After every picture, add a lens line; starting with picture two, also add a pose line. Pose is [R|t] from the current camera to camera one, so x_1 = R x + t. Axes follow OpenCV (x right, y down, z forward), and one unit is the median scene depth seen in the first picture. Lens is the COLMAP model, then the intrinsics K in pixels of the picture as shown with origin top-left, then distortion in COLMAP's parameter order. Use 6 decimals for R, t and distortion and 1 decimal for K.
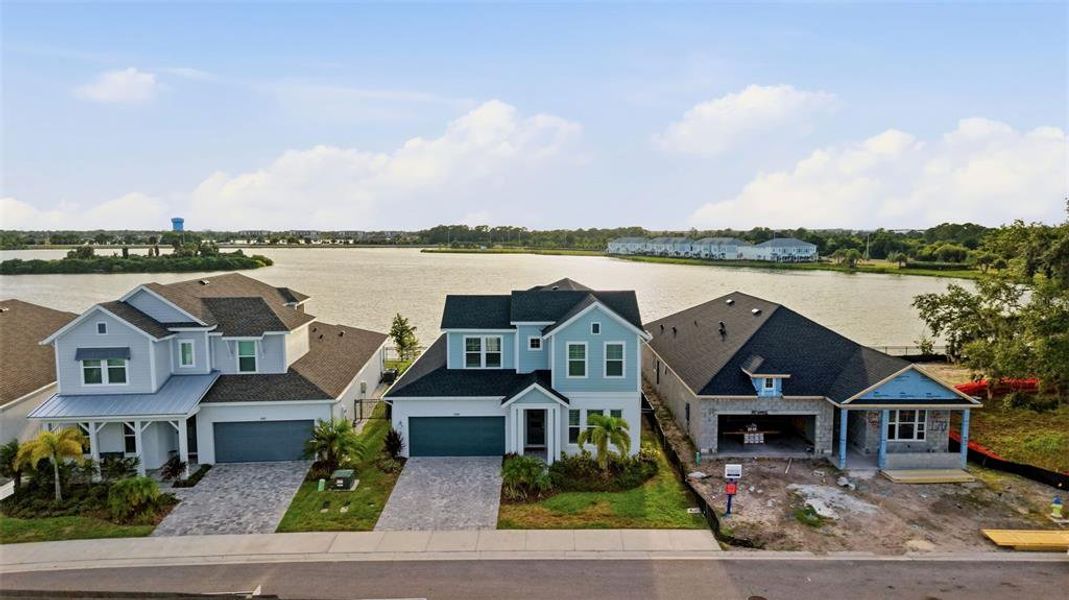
lens RADIAL K [[700.7, 0, 539.6], [0, 700.7, 295.0], [0, 0, 1]] dist [0.036811, -0.043897]
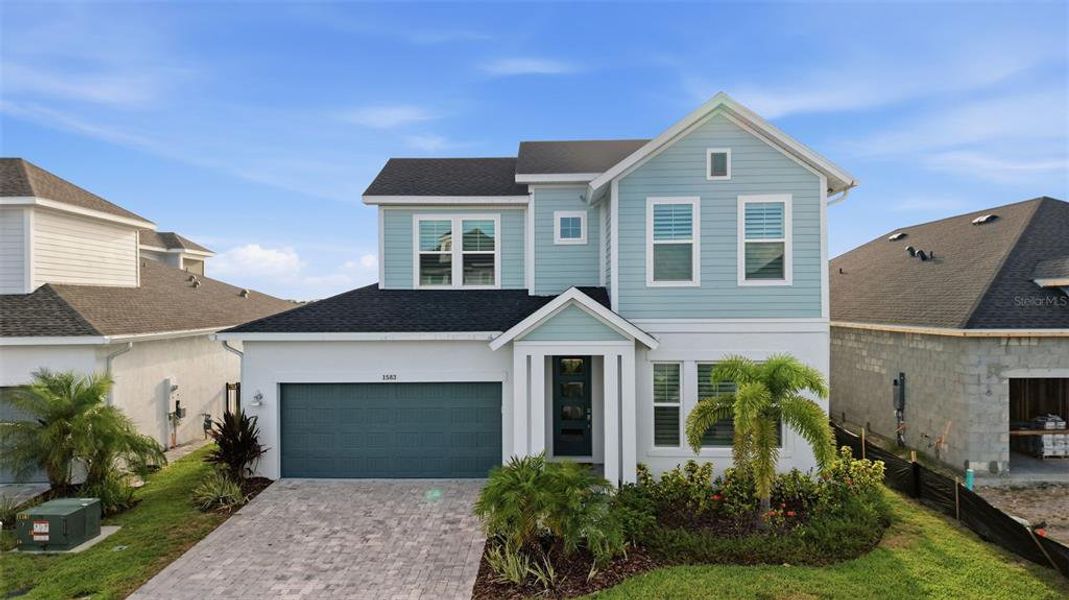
lens RADIAL K [[700.7, 0, 536.1], [0, 700.7, 316.0], [0, 0, 1]] dist [0.036811, -0.043897]
pose [[0.999451, -0.001909, -0.033067, -0.014092], [-0.000319, 0.997737, -0.067233, 0.163051], [0.033121, 0.067206, 0.997189, 0.576630]]
